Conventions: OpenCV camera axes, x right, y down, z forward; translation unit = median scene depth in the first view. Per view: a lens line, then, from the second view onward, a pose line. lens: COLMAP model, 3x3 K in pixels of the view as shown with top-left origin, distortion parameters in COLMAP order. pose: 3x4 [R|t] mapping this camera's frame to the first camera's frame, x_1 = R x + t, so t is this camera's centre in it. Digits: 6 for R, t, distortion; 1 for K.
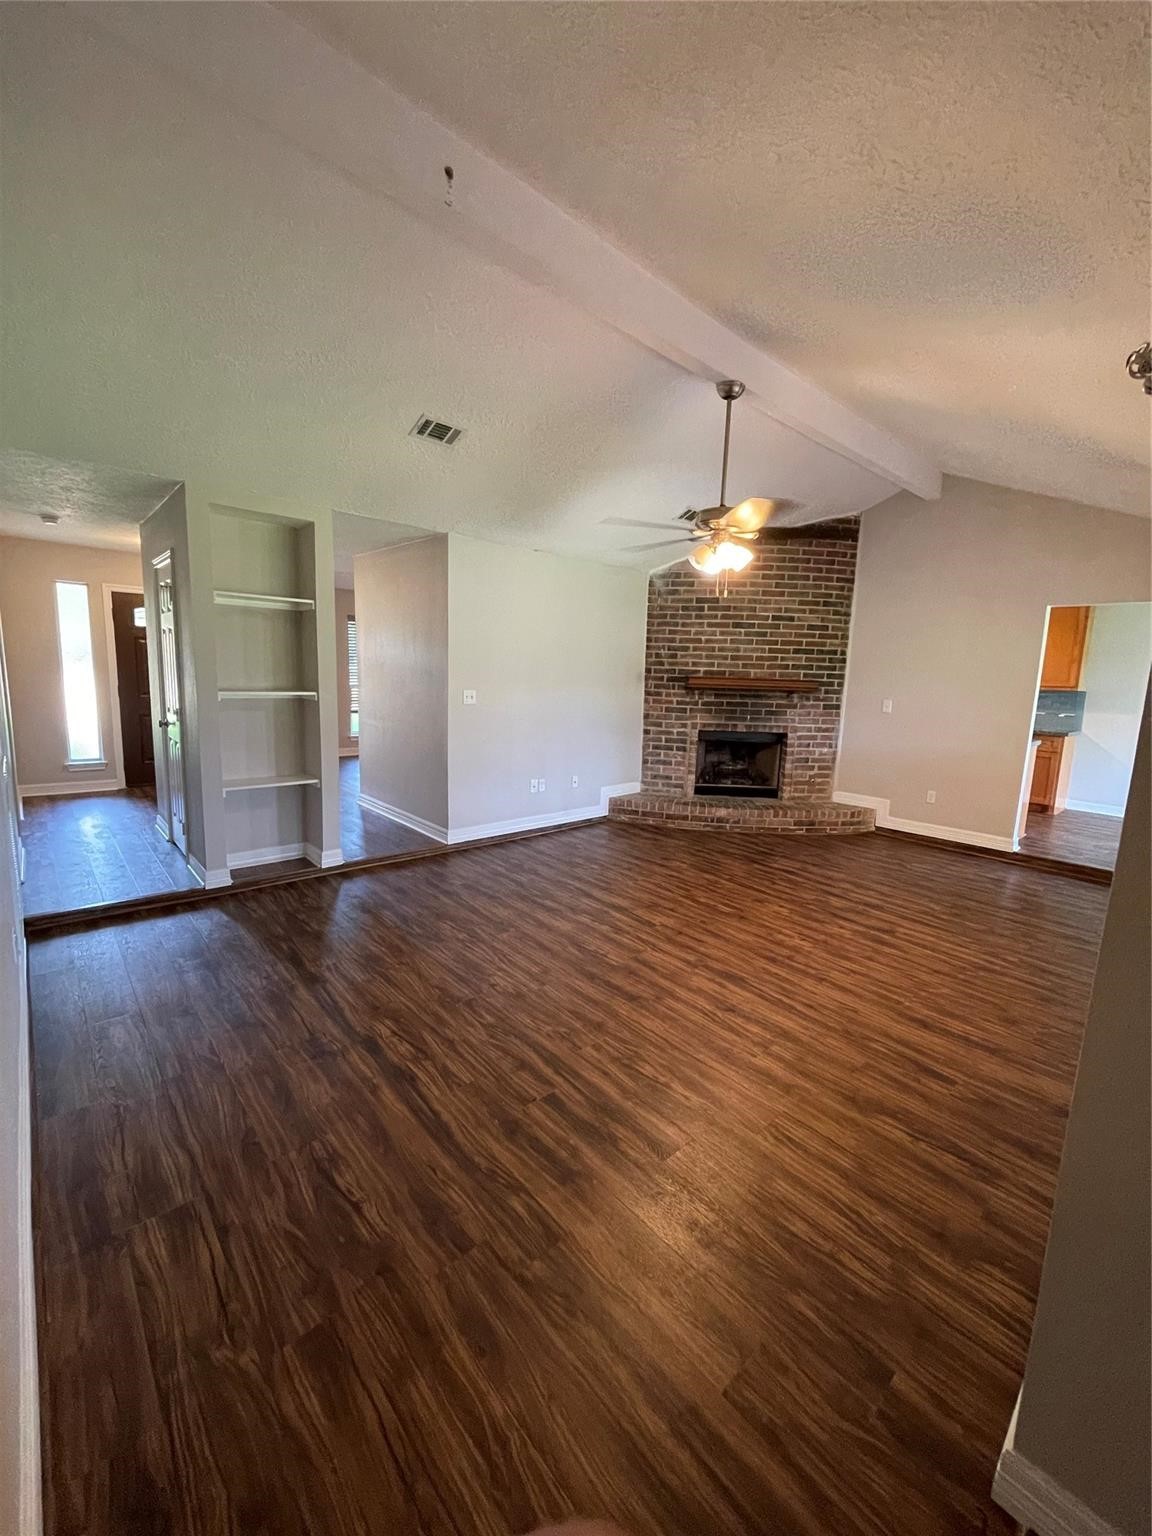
lens RADIAL K [[621.6, 0, 586.5], [0, 621.6, 771.2], [0, 0, 1]] dist [-0.000001, -0.000161]
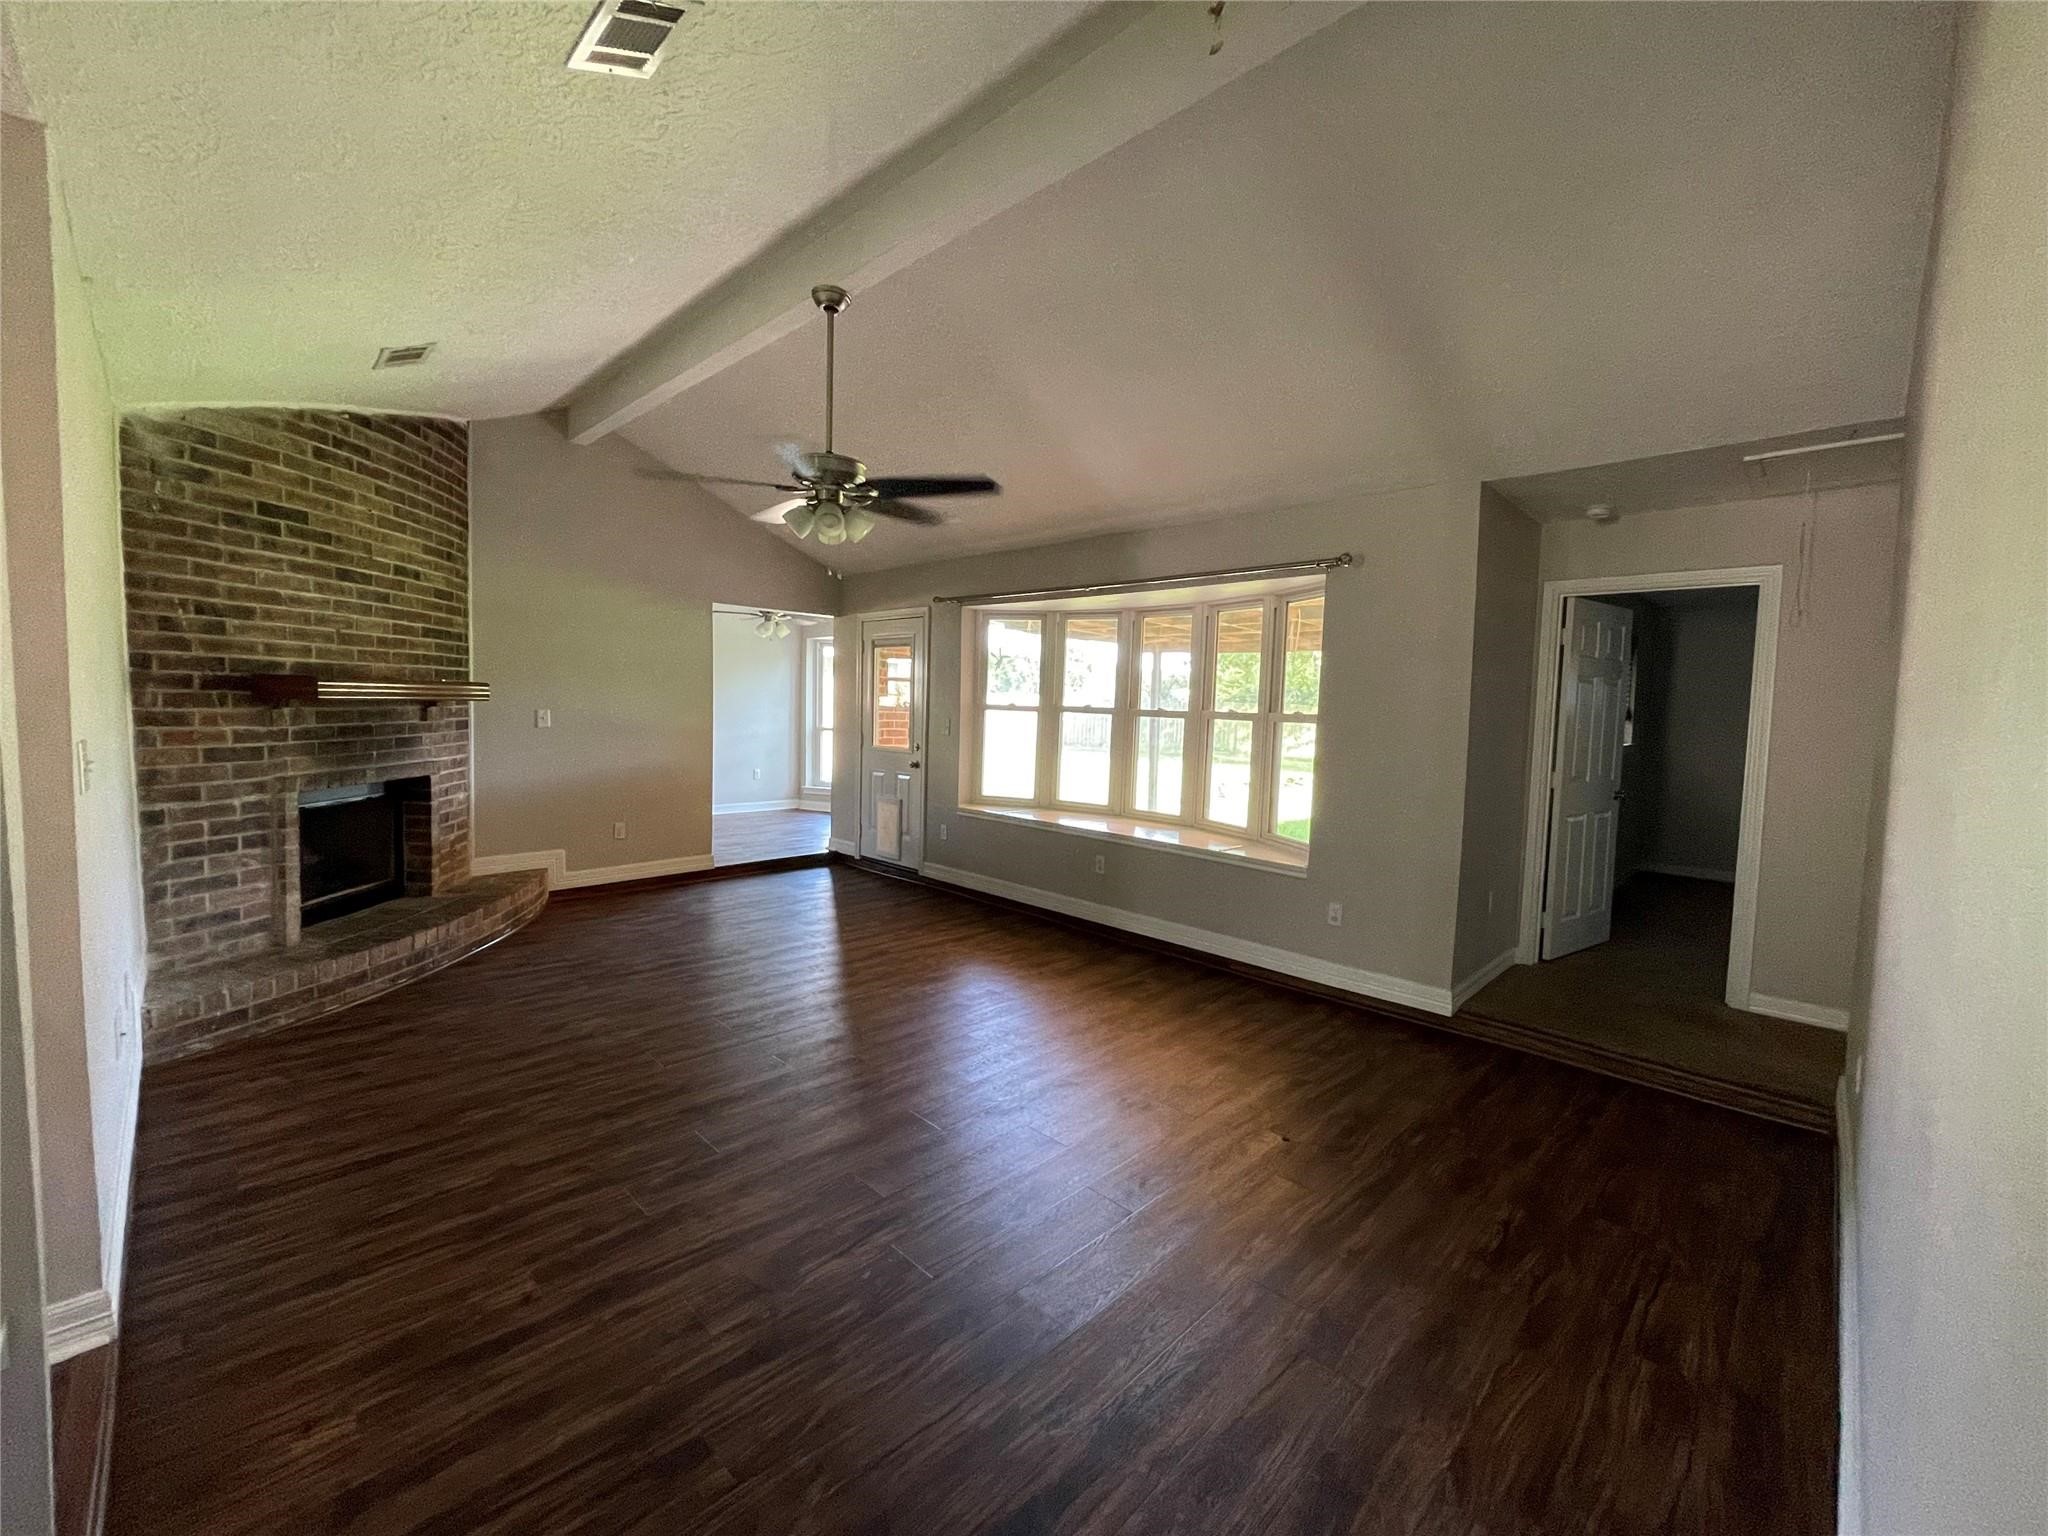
lens RADIAL K [[824.0, 0, 1026.1], [0, 824.0, 759.6], [0, 0, 1]] dist [-0.021750, 0.013646]
pose [[-0.055896, -0.103714, 0.993035, -0.454425], [0.133874, 0.984831, 0.110392, -0.086163], [-0.989421, 0.139112, -0.041163, 0.498439]]
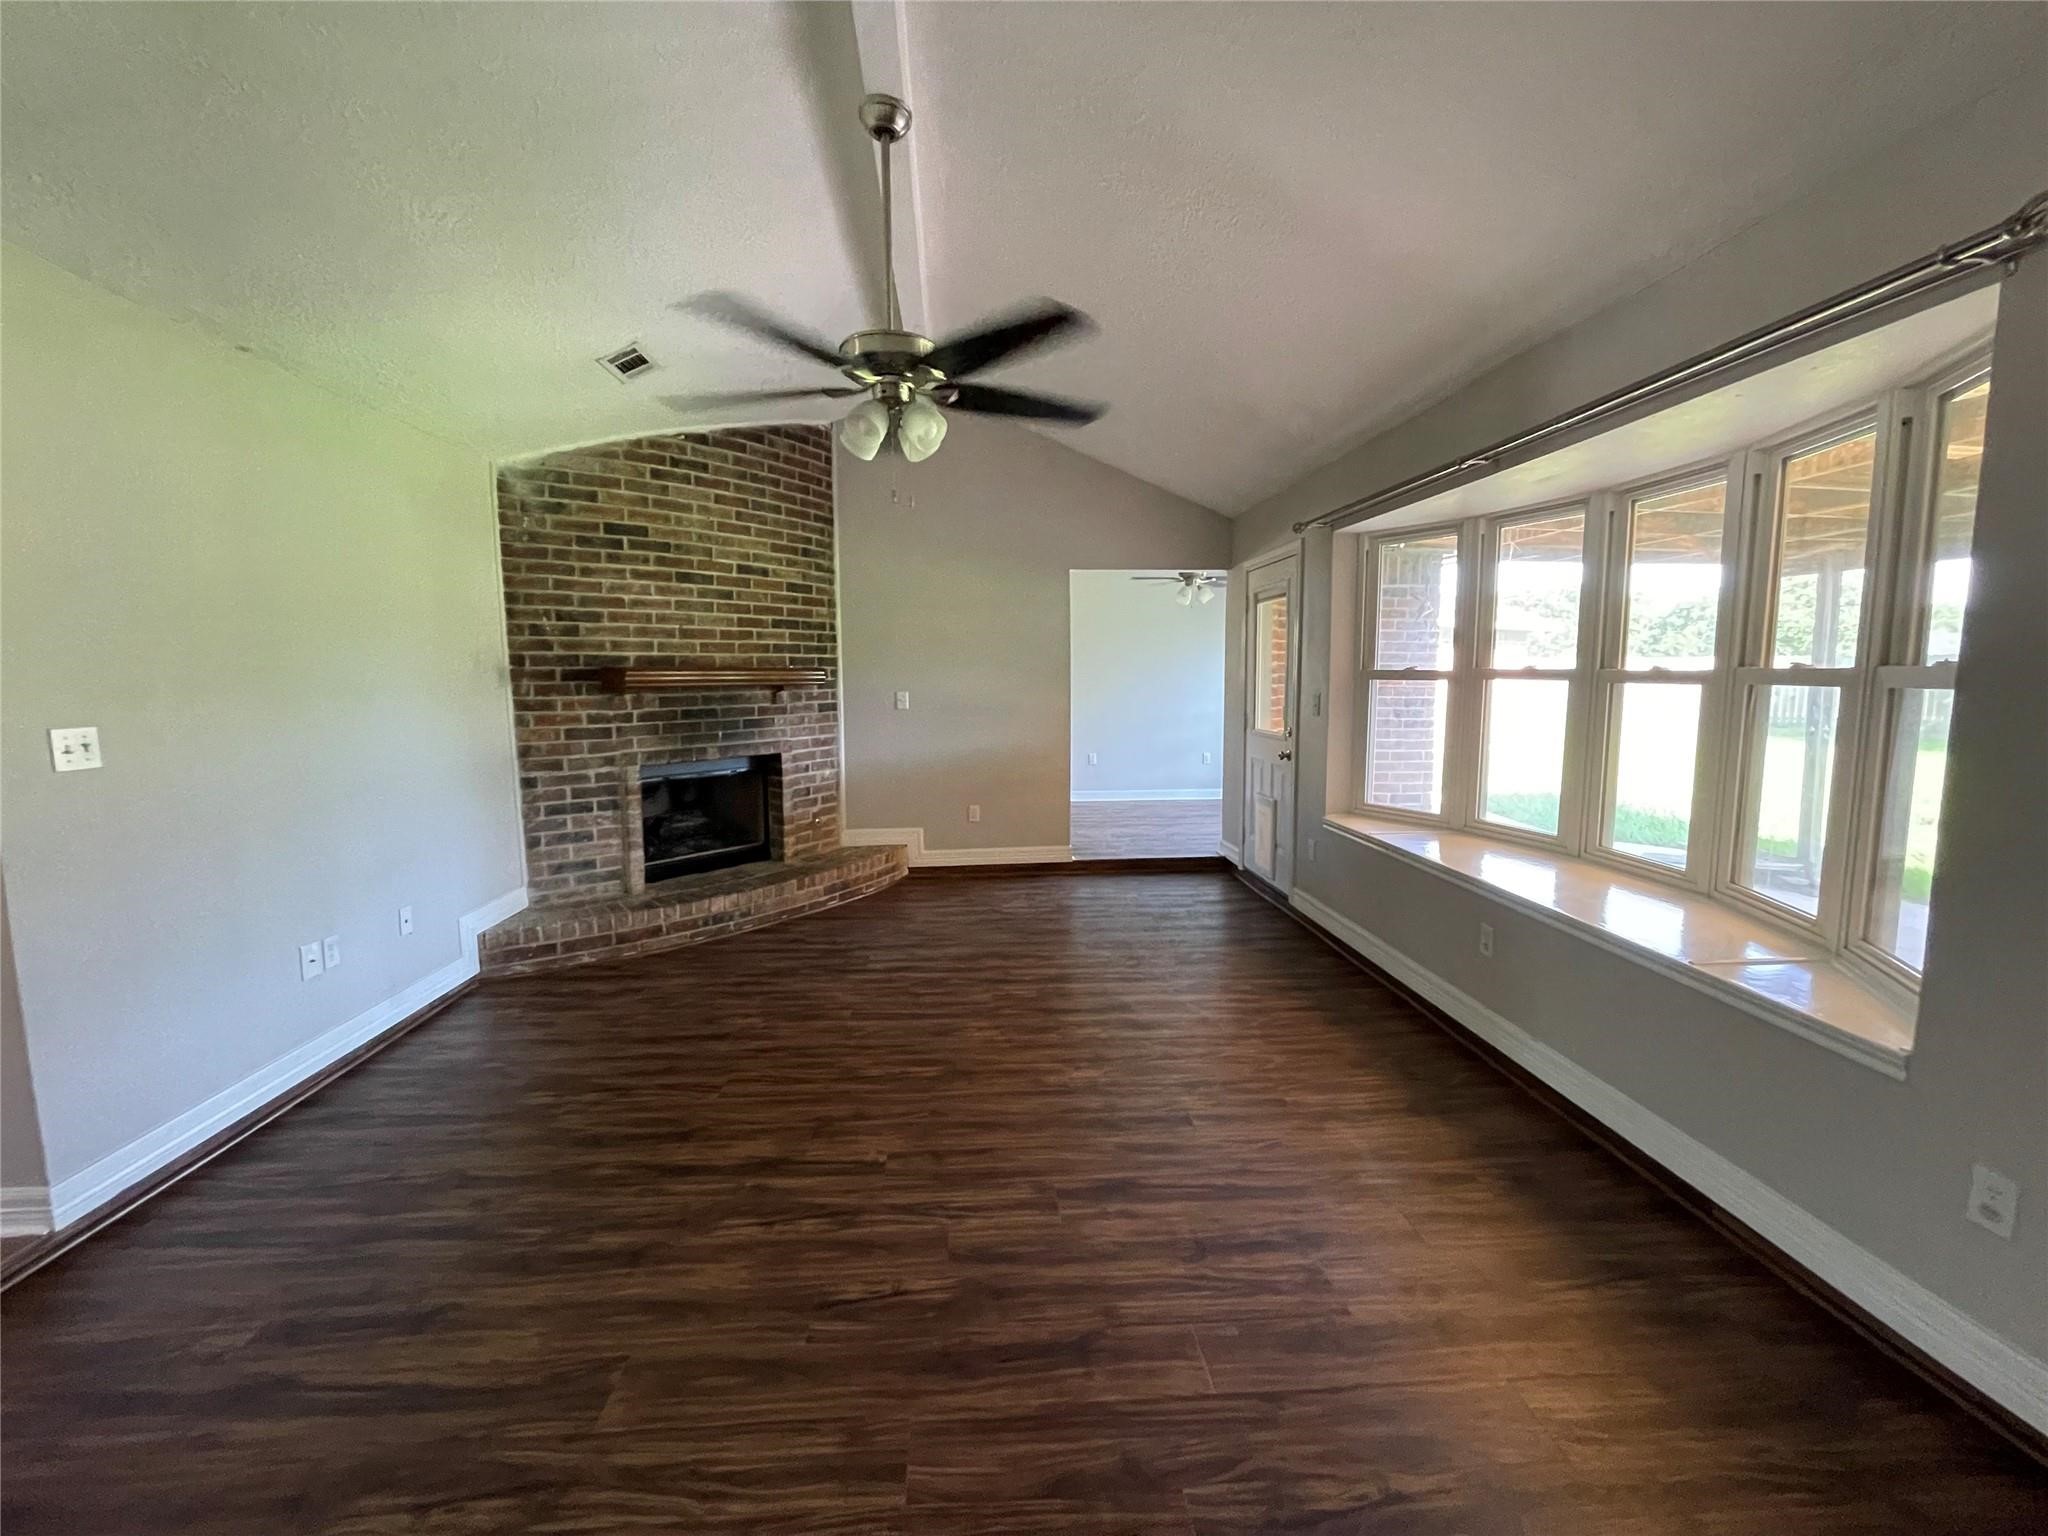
lens RADIAL K [[828.8, 0, 1022.9], [0, 828.8, 757.5], [0, 0, 1]] dist [-0.000001, -0.000161]
pose [[0.620440, -0.116983, 0.775480, -0.176394], [0.156100, 0.987448, 0.024067, -0.039452], [-0.768561, 0.106120, 0.630913, 0.289477]]
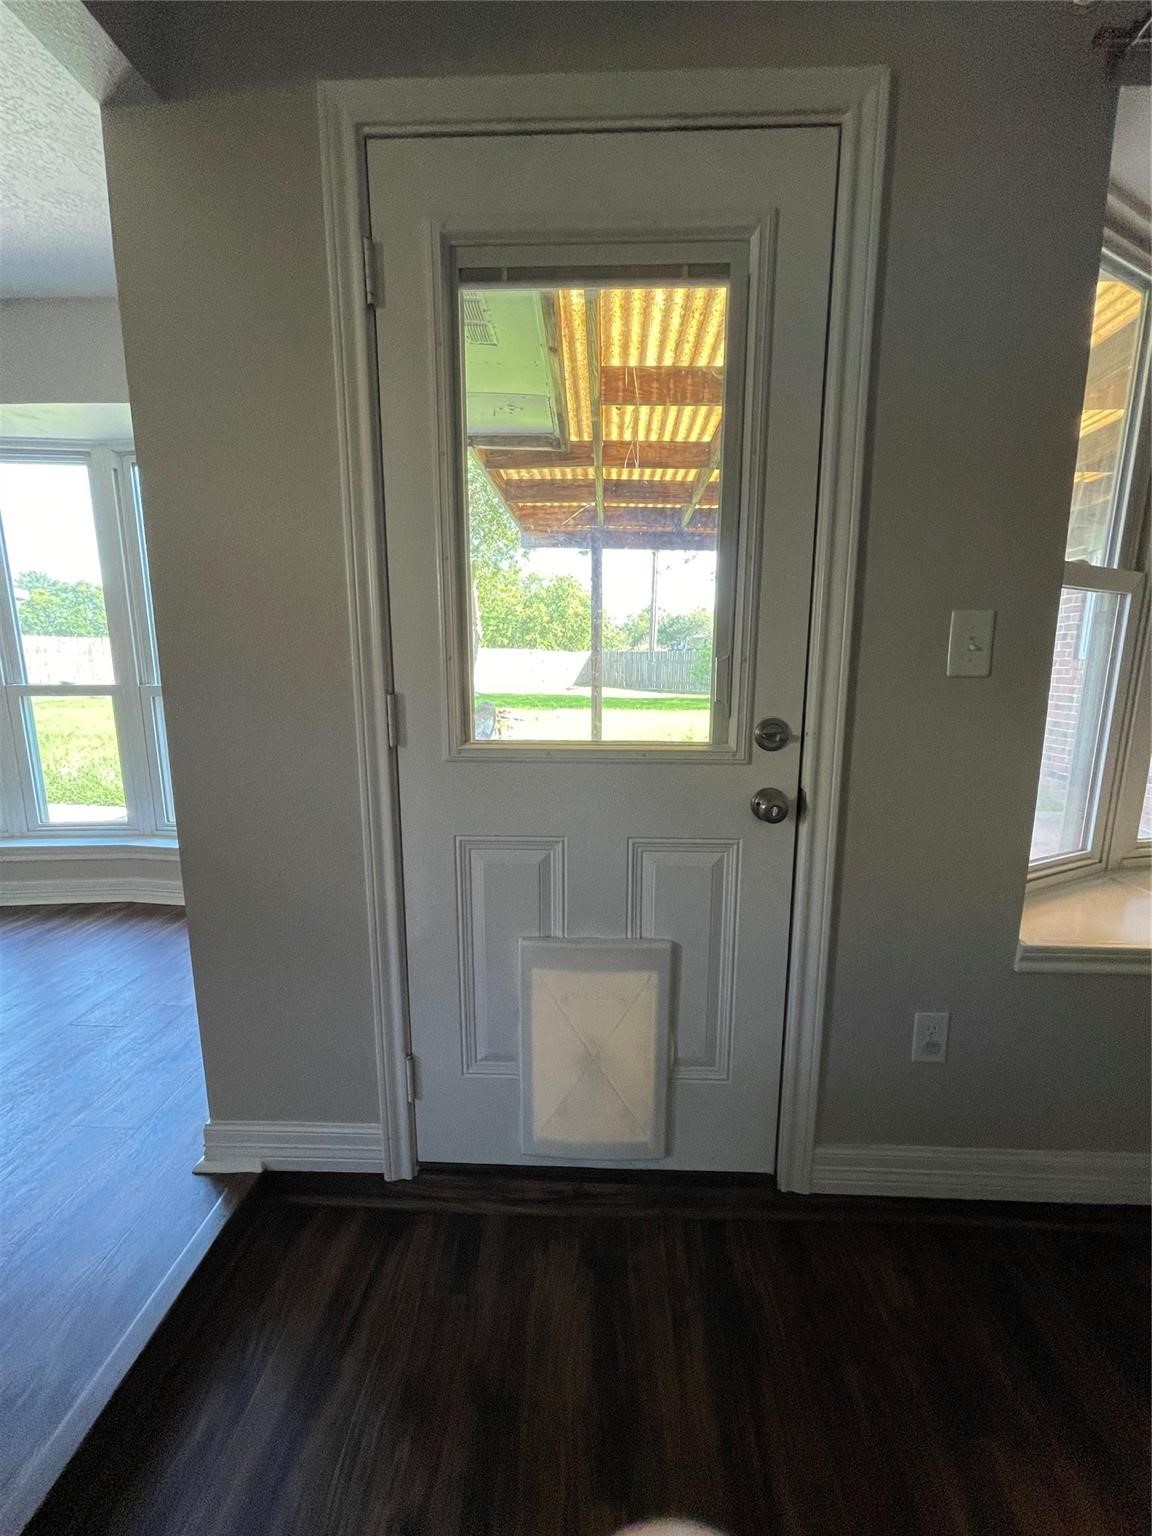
lens RADIAL K [[621.6, 0, 586.5], [0, 621.6, 771.2], [0, 0, 1]] dist [-0.000001, -0.000161]
pose [[-0.691218, -0.165659, 0.703402, 0.501393], [0.088791, 0.946526, 0.310170, -0.058533], [-0.717171, 0.276851, -0.639547, 0.759494]]
